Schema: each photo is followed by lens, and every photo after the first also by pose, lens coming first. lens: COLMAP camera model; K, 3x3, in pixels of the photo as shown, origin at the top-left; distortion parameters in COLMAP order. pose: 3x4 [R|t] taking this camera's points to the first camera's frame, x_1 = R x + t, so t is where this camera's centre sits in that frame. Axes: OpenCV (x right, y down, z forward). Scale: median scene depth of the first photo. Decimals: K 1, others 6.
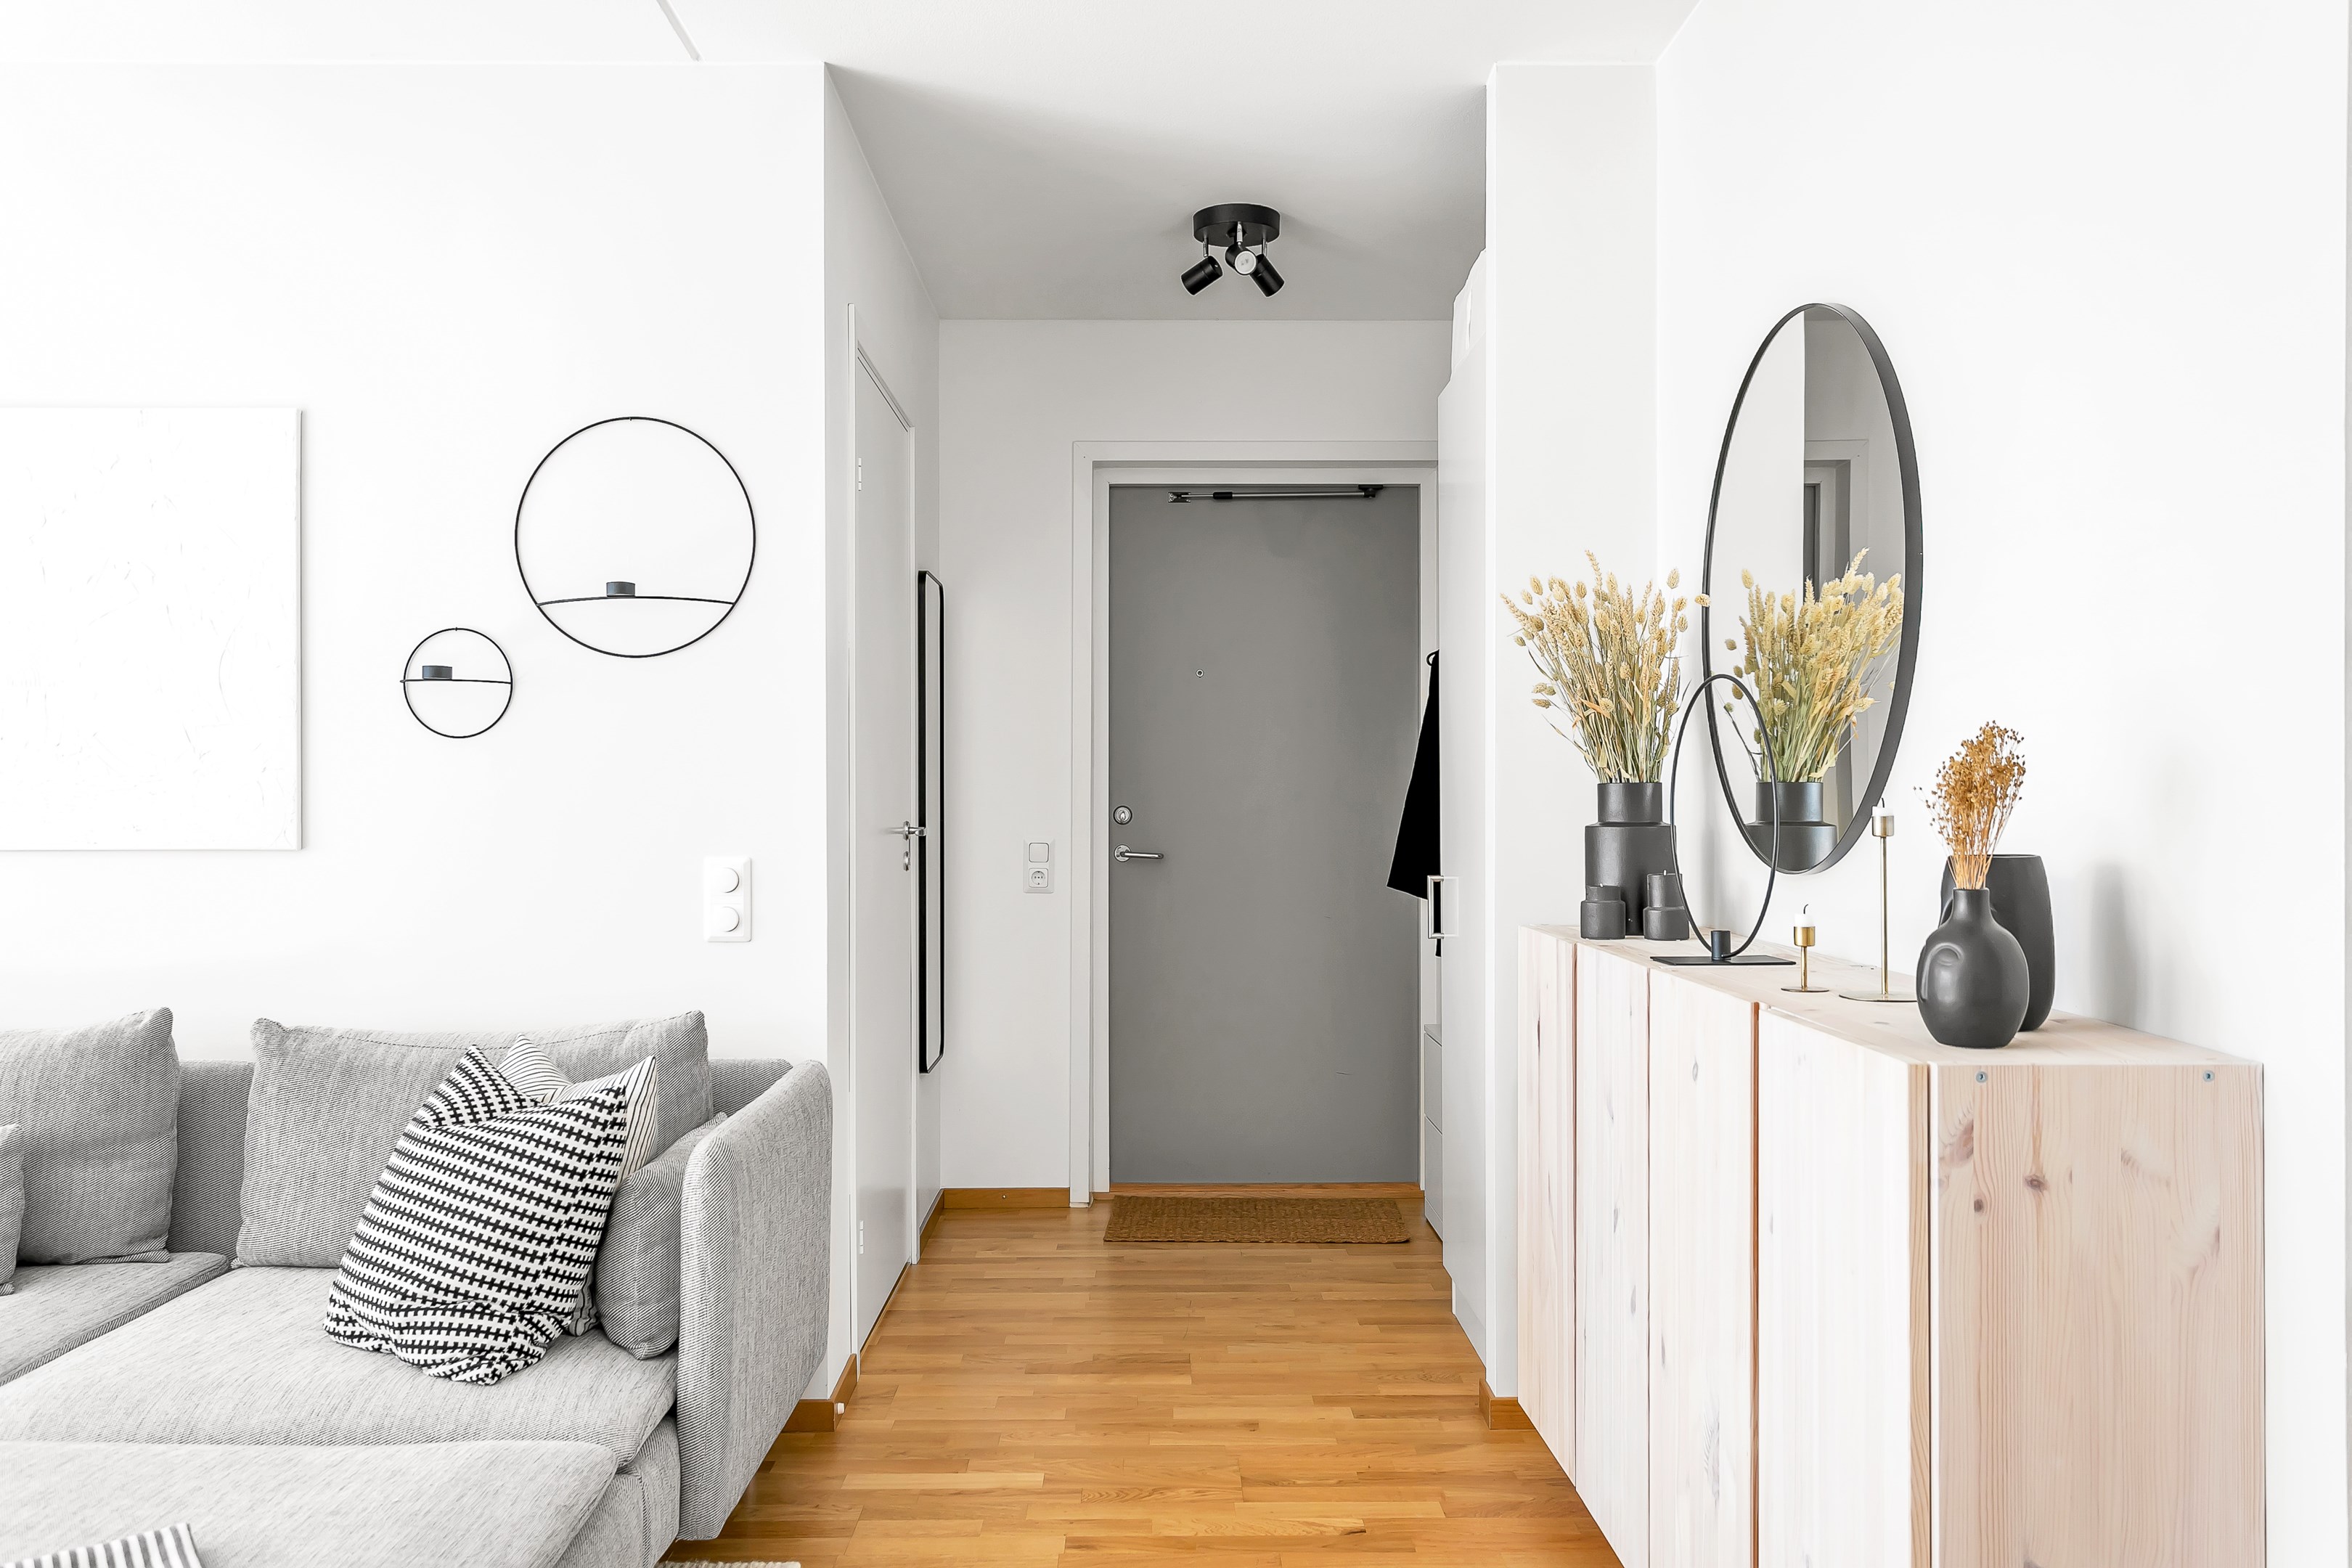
lens RADIAL K [[1818.4, 0, 1177.2], [0, 1818.4, 799.9], [0, 0, 1]] dist [0.028625, 0.001009]
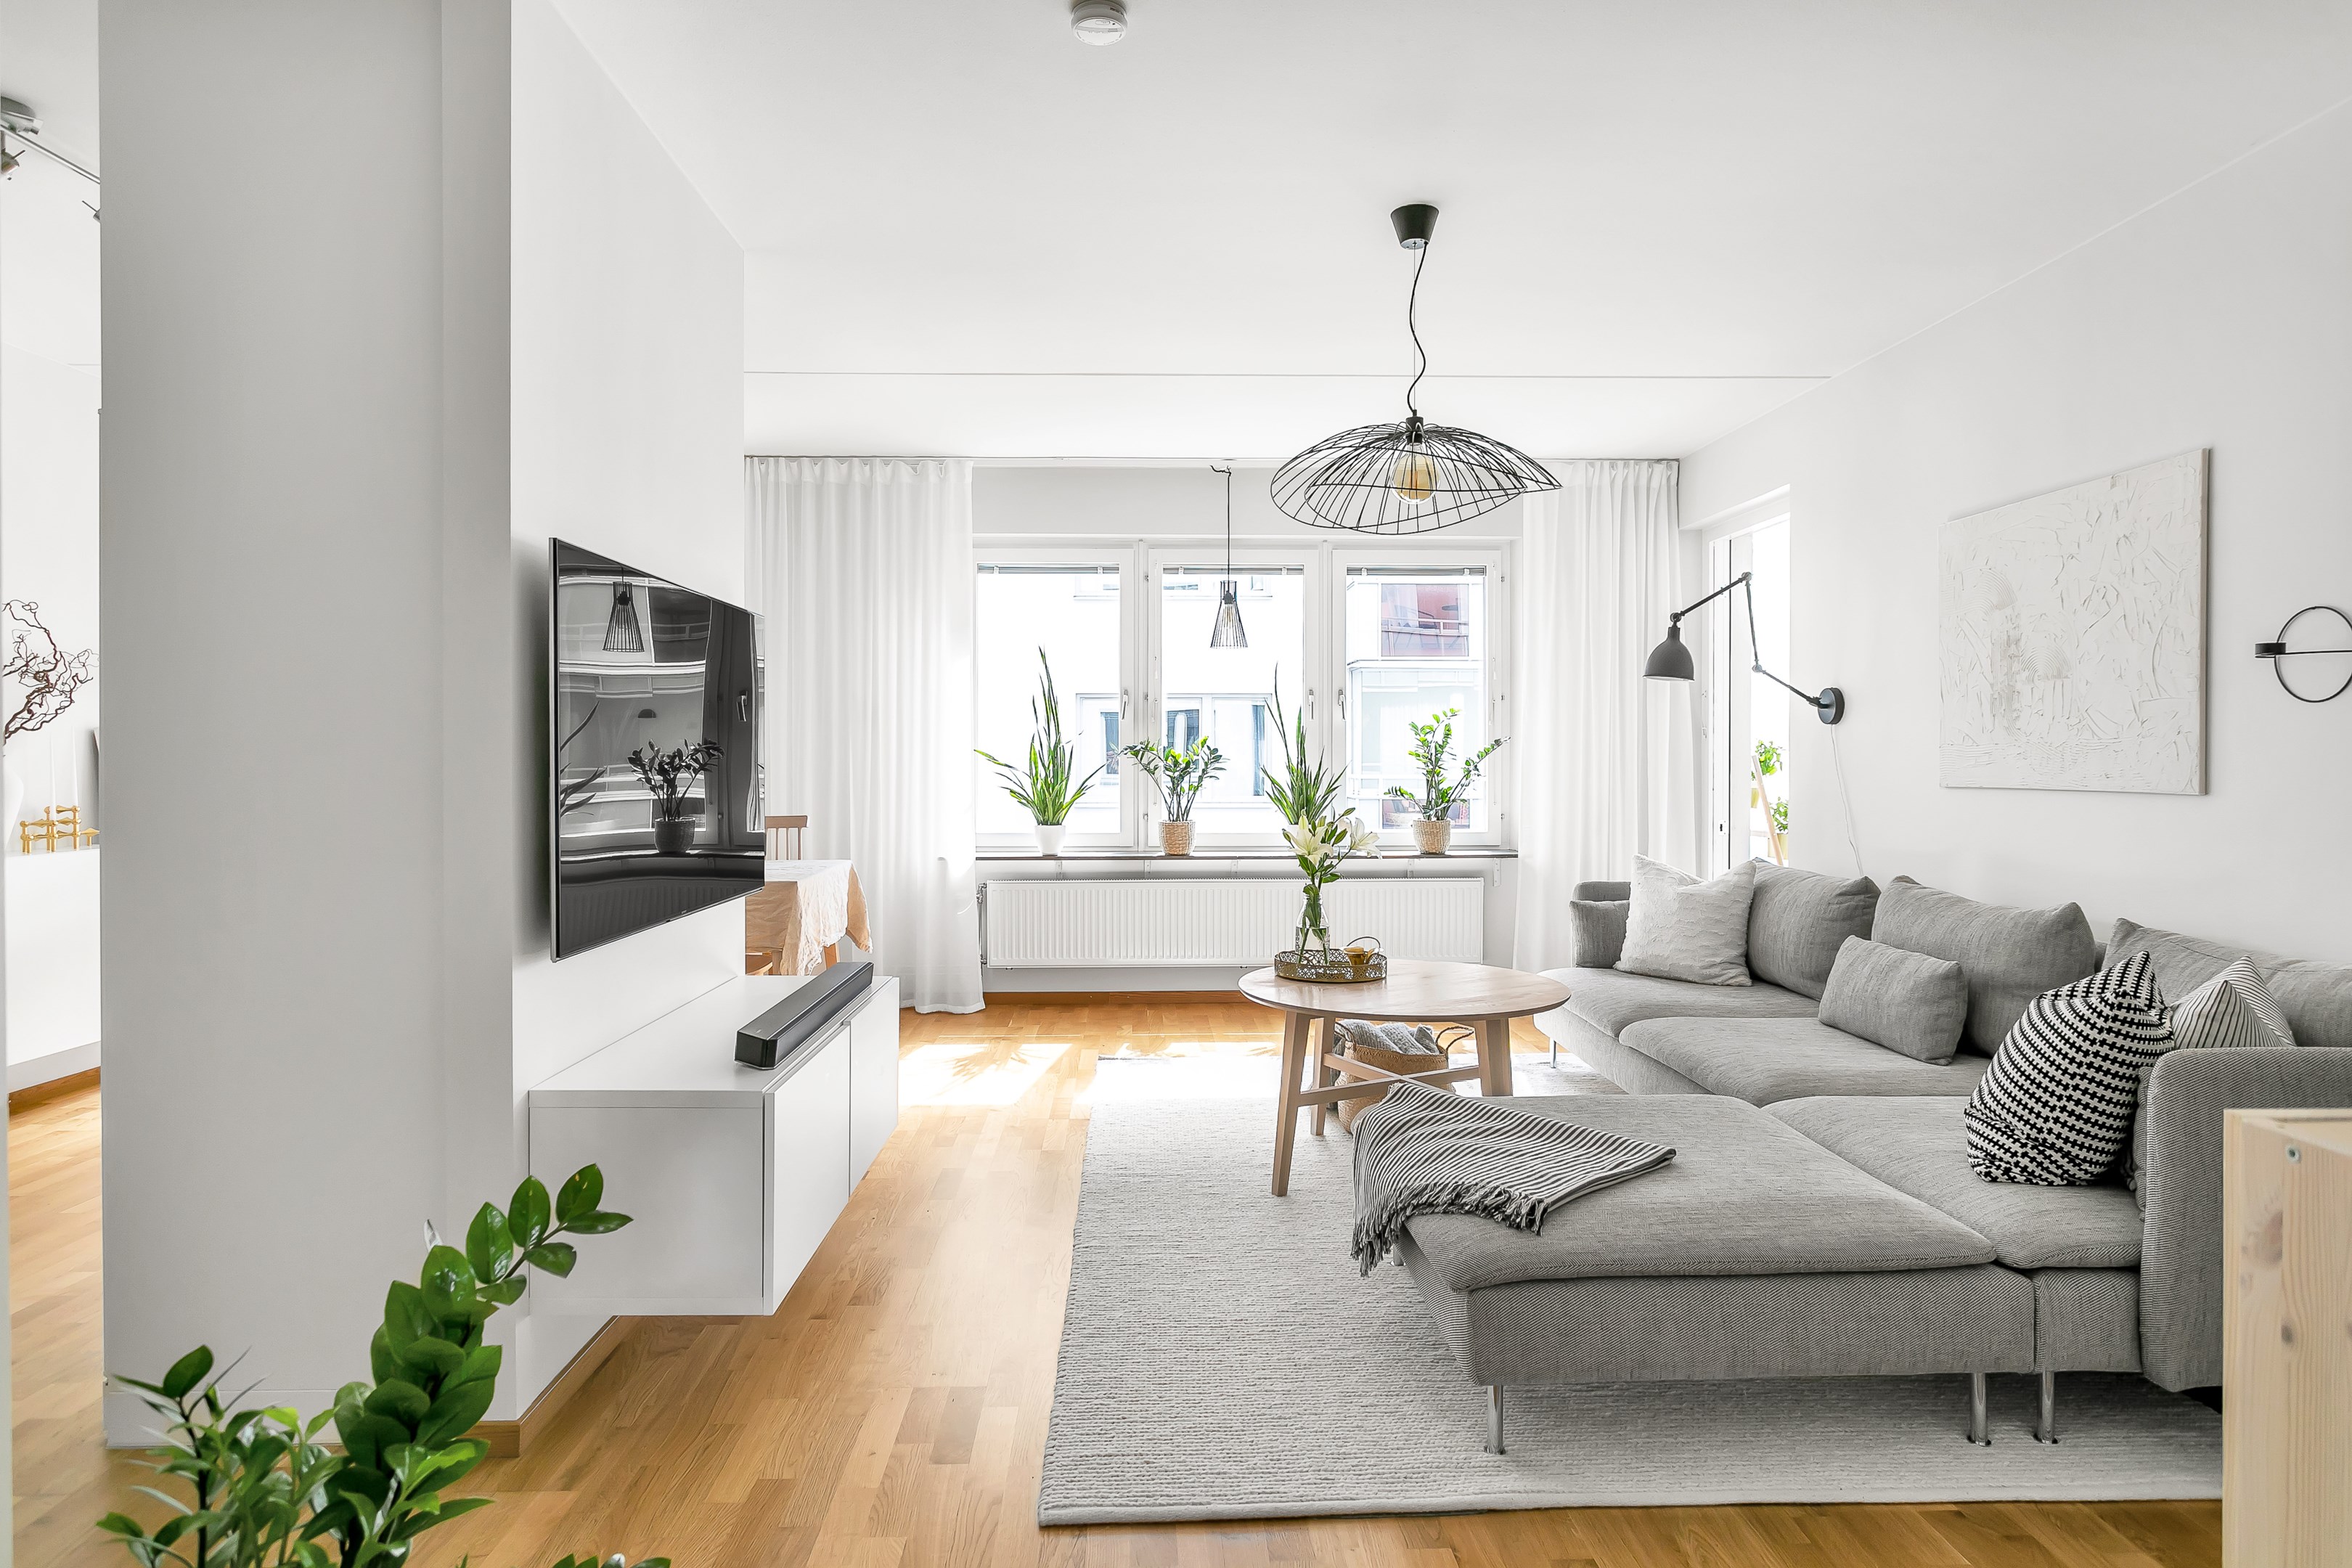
lens RADIAL K [[1357.3, 0, 1179.2], [0, 1357.3, 773.9], [0, 0, 1]] dist [0.000823, 0.002102]
pose [[0.008826, 0.010631, -0.999905, 0.618029], [0.002205, 0.999941, 0.010651, 0.001234], [0.999959, -0.002299, 0.008802, 0.374095]]
